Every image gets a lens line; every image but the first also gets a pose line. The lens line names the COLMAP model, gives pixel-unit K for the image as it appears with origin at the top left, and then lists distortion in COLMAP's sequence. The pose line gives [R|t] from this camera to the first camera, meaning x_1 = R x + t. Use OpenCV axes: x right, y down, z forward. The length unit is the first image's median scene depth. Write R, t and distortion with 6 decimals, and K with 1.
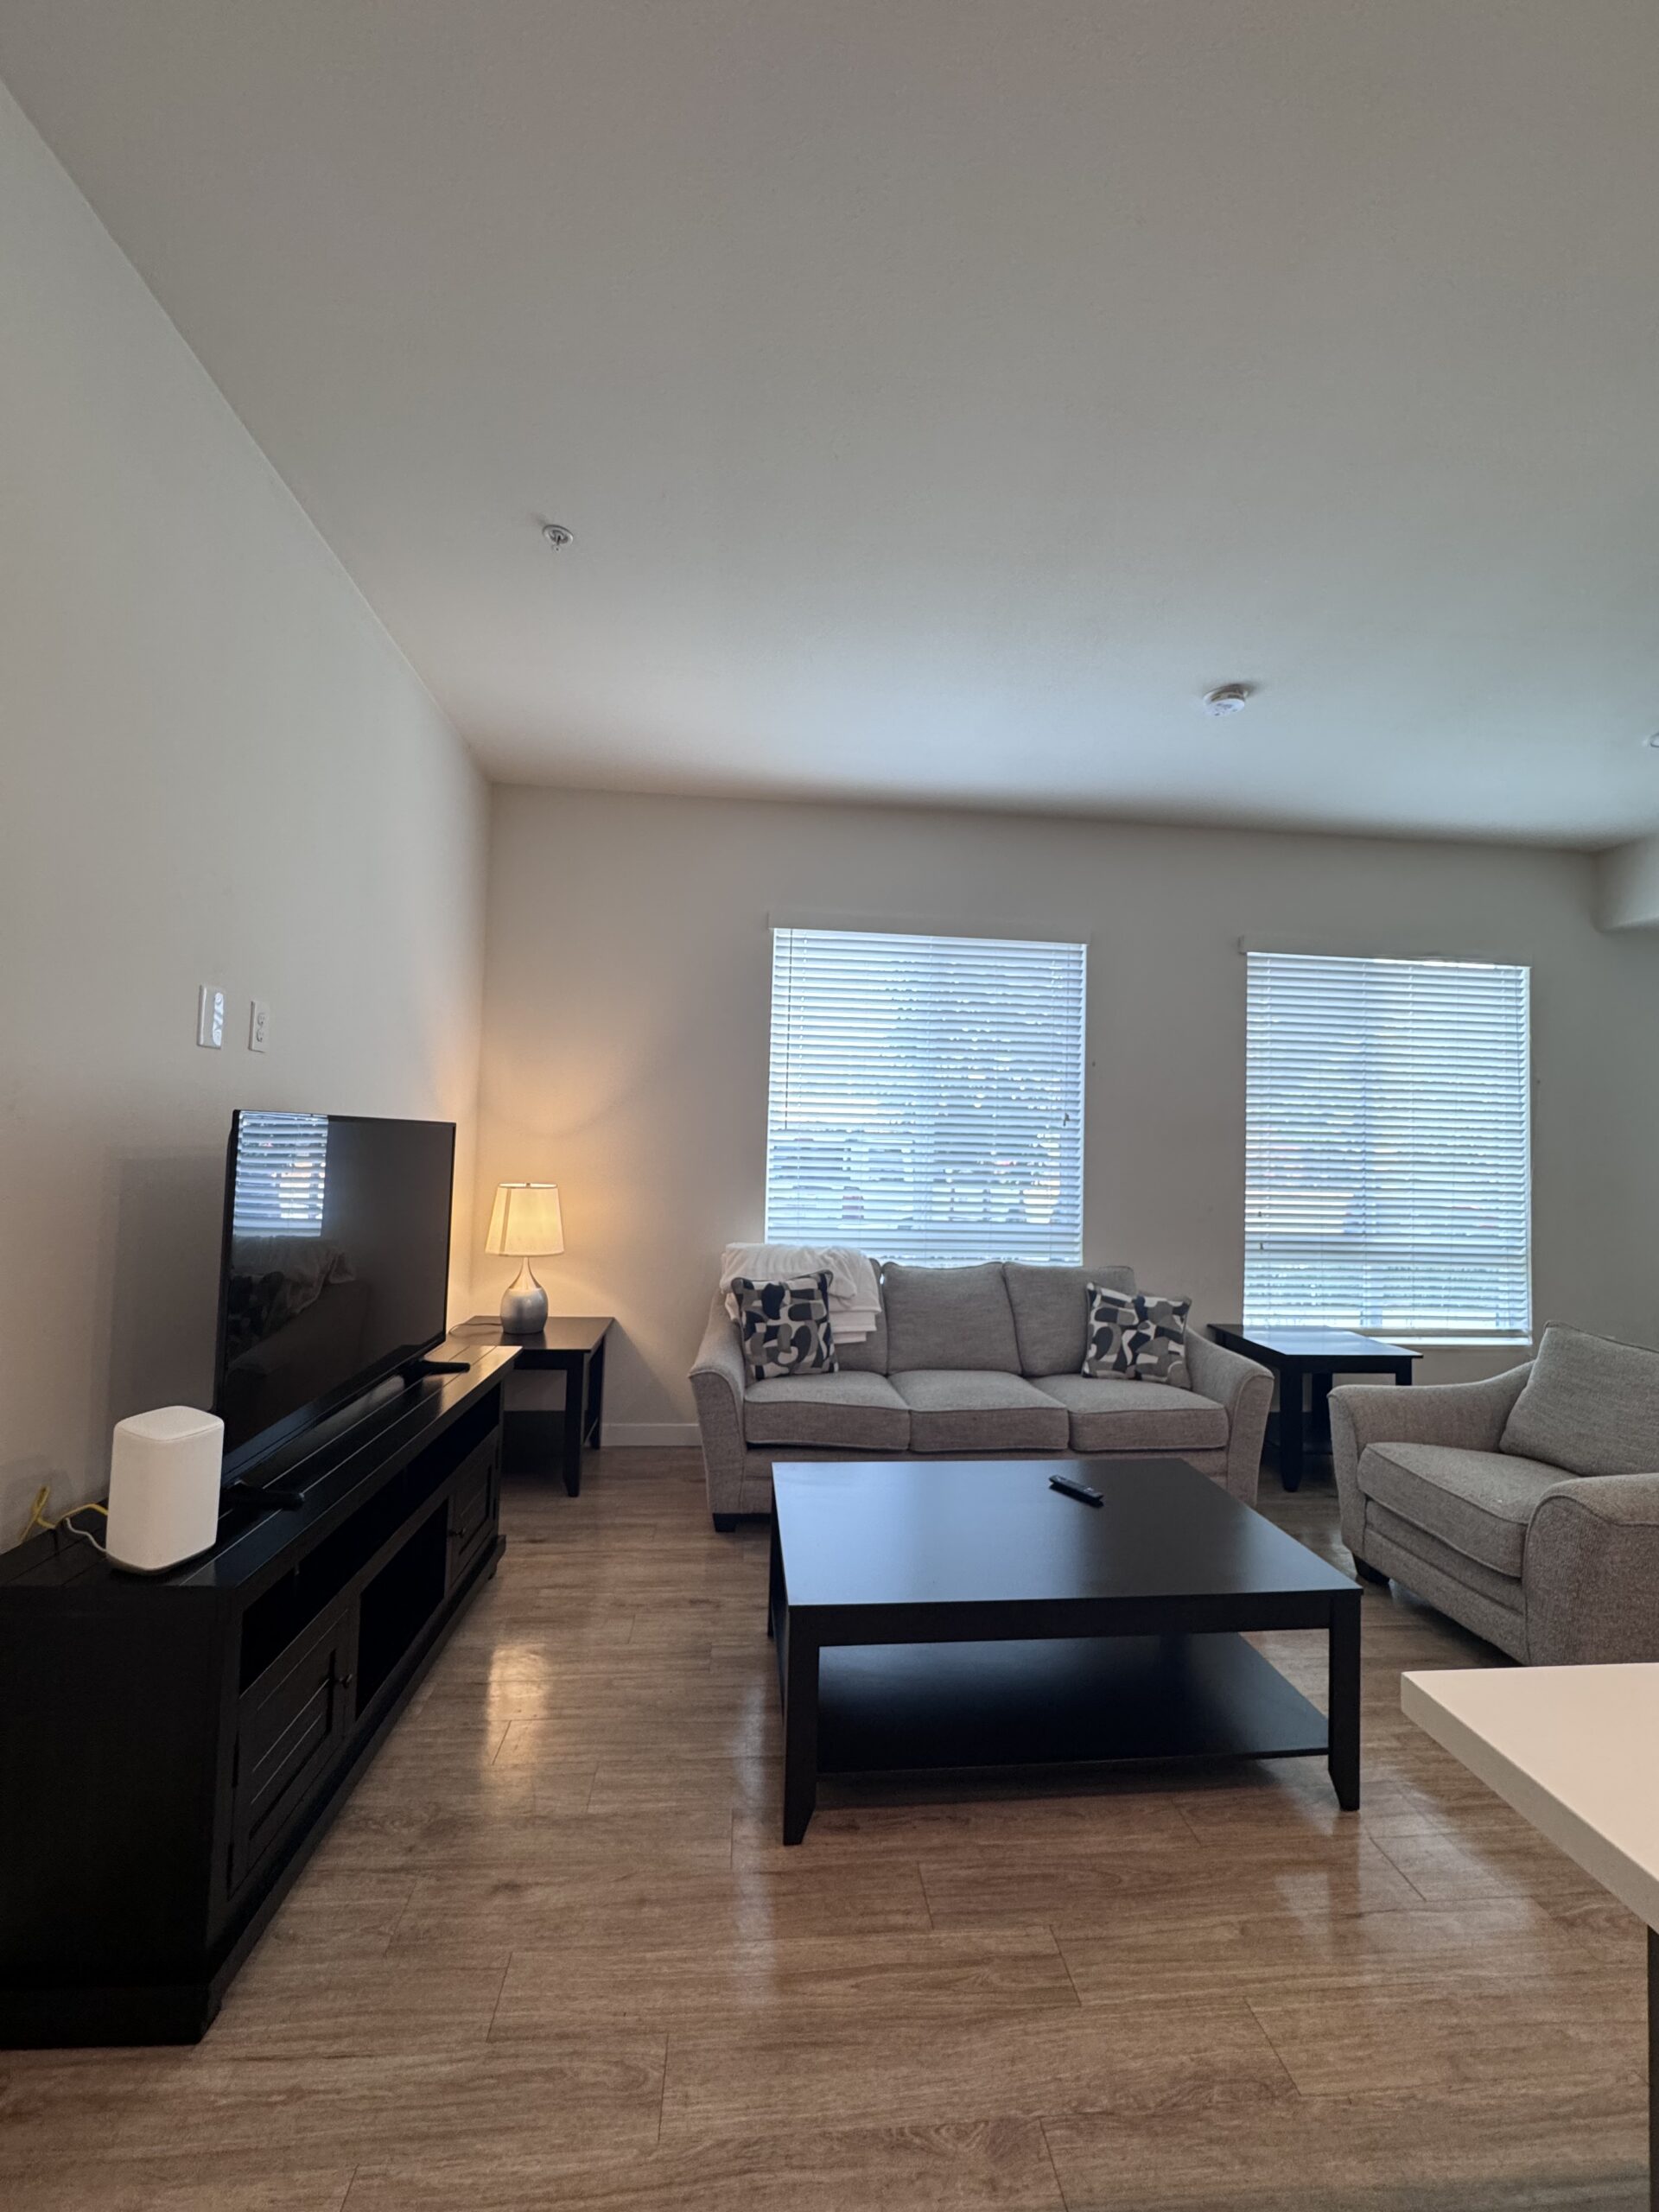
lens RADIAL K [[884.2, 0, 835.1], [0, 884.2, 1103.6], [0, 0, 1]] dist [-0.007499, 0.000576]
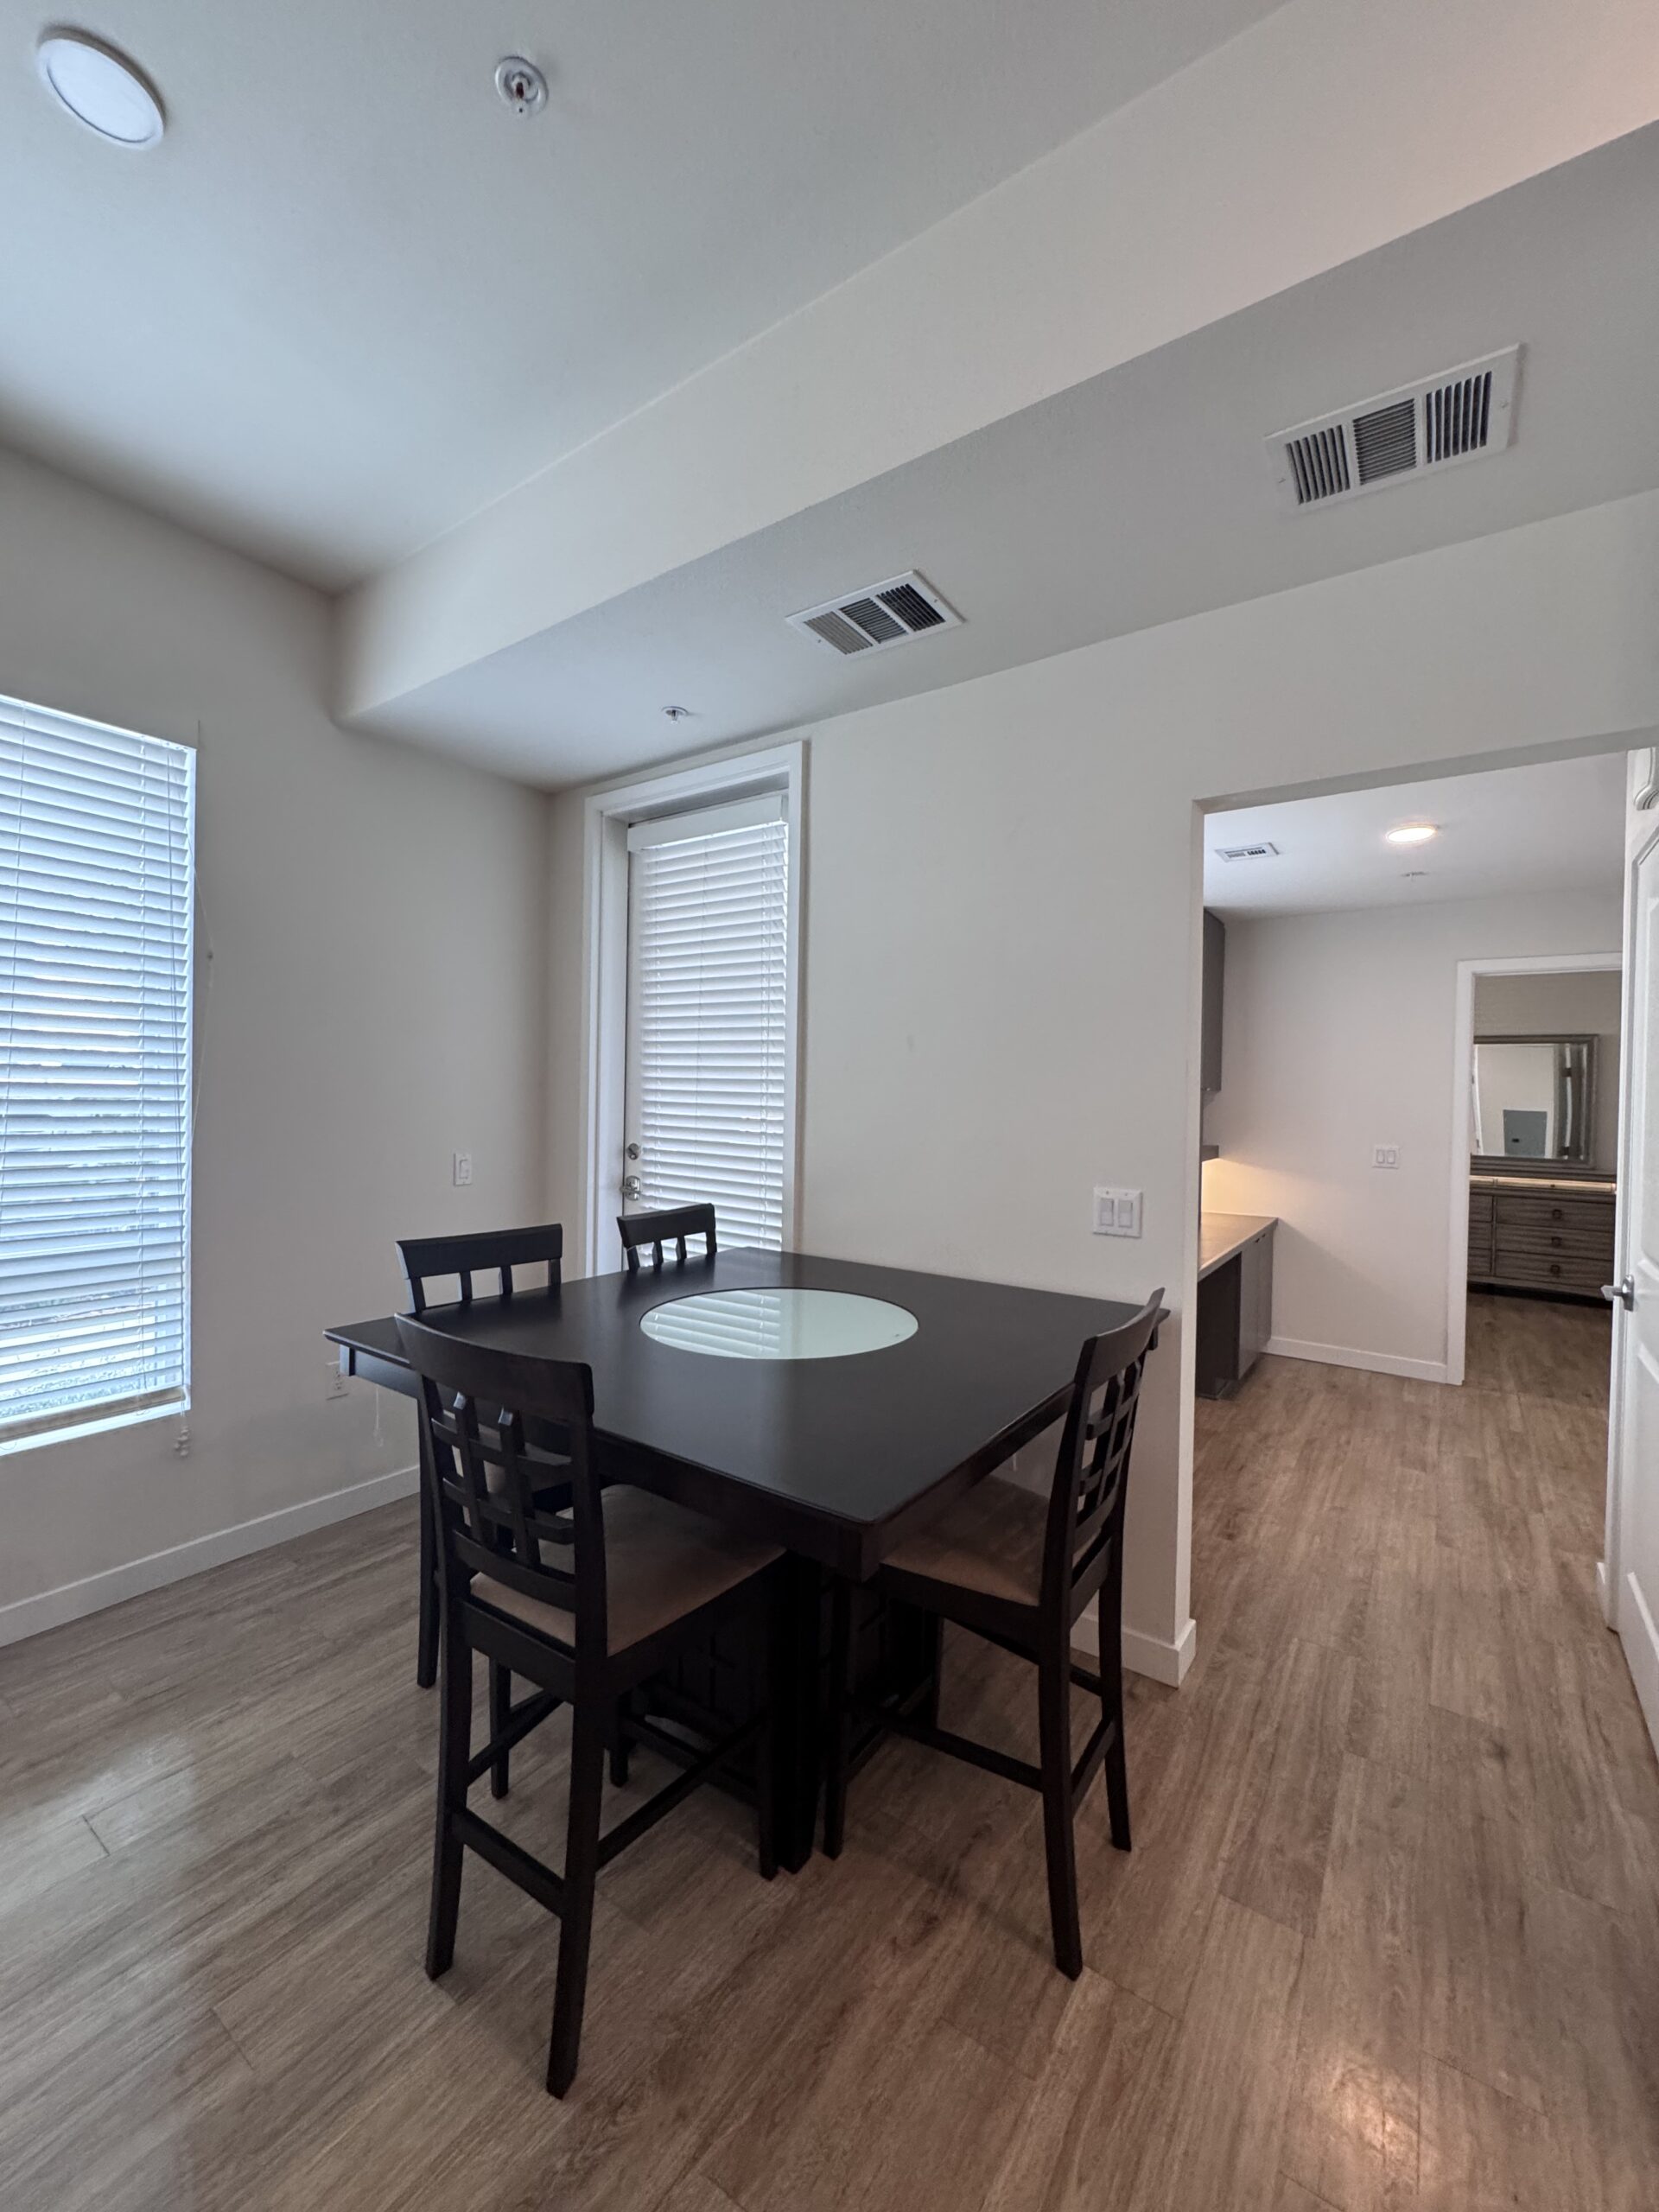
lens RADIAL K [[884.2, 0, 830.8], [0, 884.2, 1106.6], [0, 0, 1]] dist [-0.007499, 0.000576]
pose [[0.635219, -0.019789, 0.772079, 0.610848], [-0.040511, 0.997442, 0.058895, 0.022838], [-0.771269, -0.068689, 0.632792, 0.318976]]
